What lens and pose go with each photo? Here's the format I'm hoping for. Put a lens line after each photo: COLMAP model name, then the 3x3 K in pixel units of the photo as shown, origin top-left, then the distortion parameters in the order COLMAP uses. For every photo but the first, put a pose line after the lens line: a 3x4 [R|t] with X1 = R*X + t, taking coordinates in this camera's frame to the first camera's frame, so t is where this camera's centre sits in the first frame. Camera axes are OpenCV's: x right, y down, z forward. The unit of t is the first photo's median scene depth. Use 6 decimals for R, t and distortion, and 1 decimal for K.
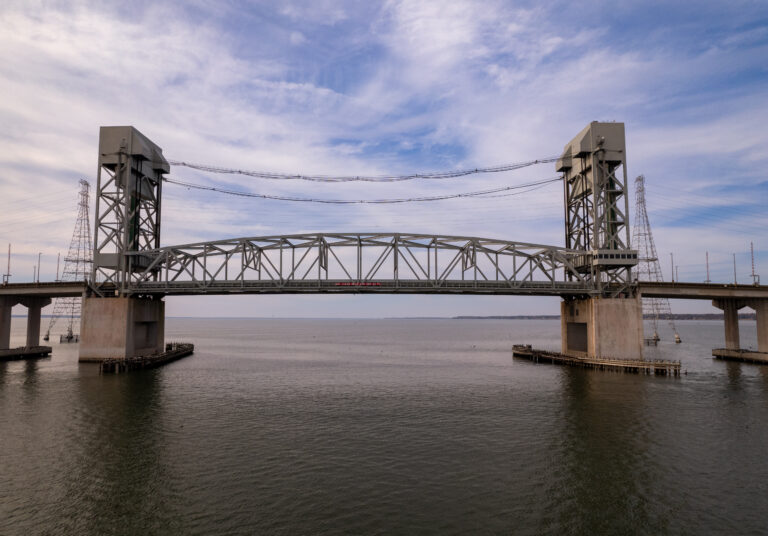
lens RADIAL K [[510.3, 0, 360.4], [0, 510.3, 276.2], [0, 0, 1]] dist [-0.022178, 0.012083]
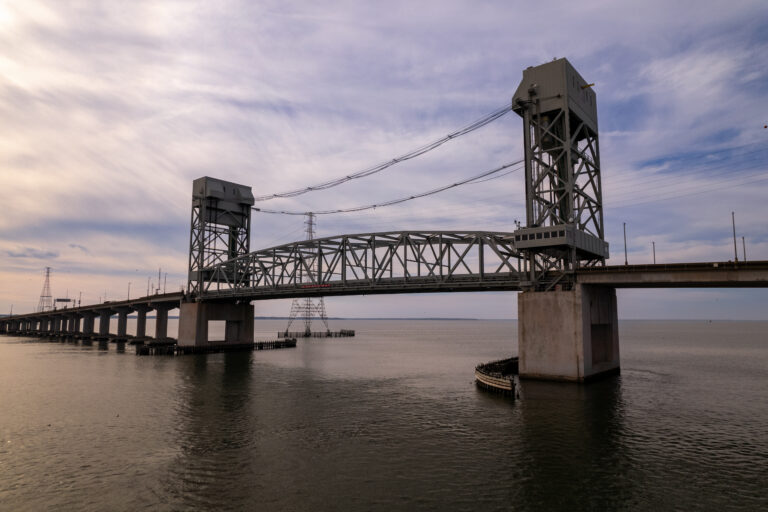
lens RADIAL K [[499.2, 0, 379.0], [0, 499.2, 259.0], [0, 0, 1]] dist [-0.021029, 0.015609]
pose [[0.781994, -0.073868, -0.618893, 0.706233], [0.047559, 0.997129, -0.058920, 0.025204], [0.621469, 0.016642, 0.783262, 0.244291]]
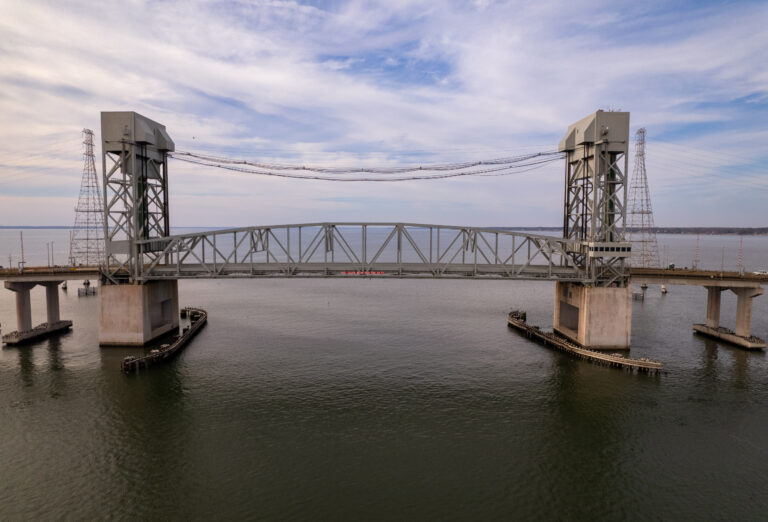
lens RADIAL K [[491.8, 0, 370.1], [0, 491.8, 264.1], [0, 0, 1]] dist [-0.020942, 0.008662]
pose [[0.999924, -0.000081, 0.012325, -0.002304], [-0.001861, 0.987520, 0.157484, -0.150739], [-0.012184, -0.157495, 0.987445, 0.009683]]
